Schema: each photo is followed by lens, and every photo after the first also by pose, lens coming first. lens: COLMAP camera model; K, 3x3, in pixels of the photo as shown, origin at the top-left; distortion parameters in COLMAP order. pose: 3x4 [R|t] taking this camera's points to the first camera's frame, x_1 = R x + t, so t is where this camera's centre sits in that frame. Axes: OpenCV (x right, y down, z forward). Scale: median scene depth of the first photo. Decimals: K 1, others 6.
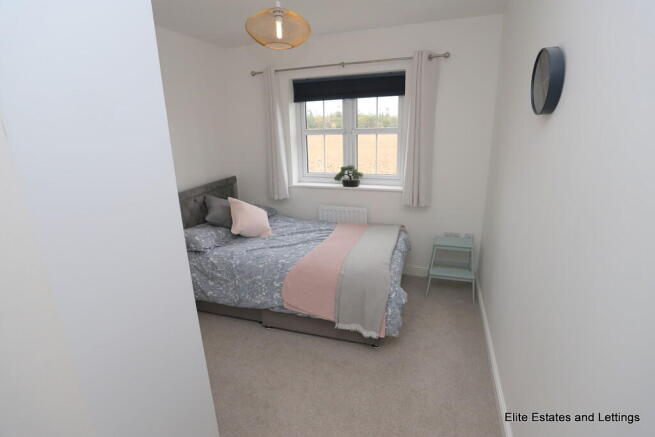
lens RADIAL K [[315.7, 0, 326.9], [0, 315.7, 215.1], [0, 0, 1]] dist [-0.076639, 0.031938]
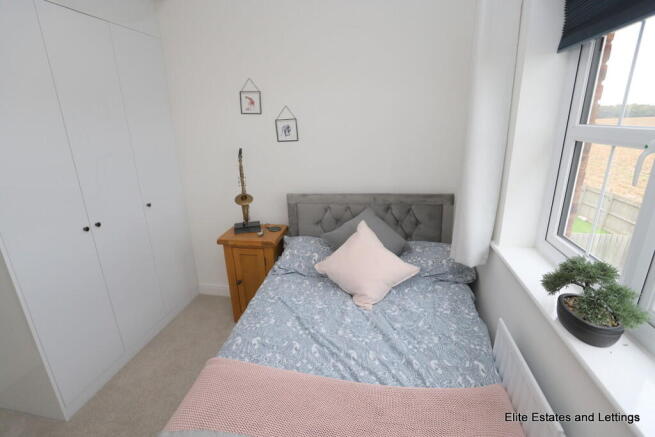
lens RADIAL K [[315.7, 0, 326.9], [0, 315.7, 215.1], [0, 0, 1]] dist [-0.076639, 0.031938]
pose [[0.181654, 0.318517, -0.930349, 0.265489], [-0.249699, 0.930021, 0.269650, -0.209043], [0.951132, 0.183325, 0.248476, 0.684486]]
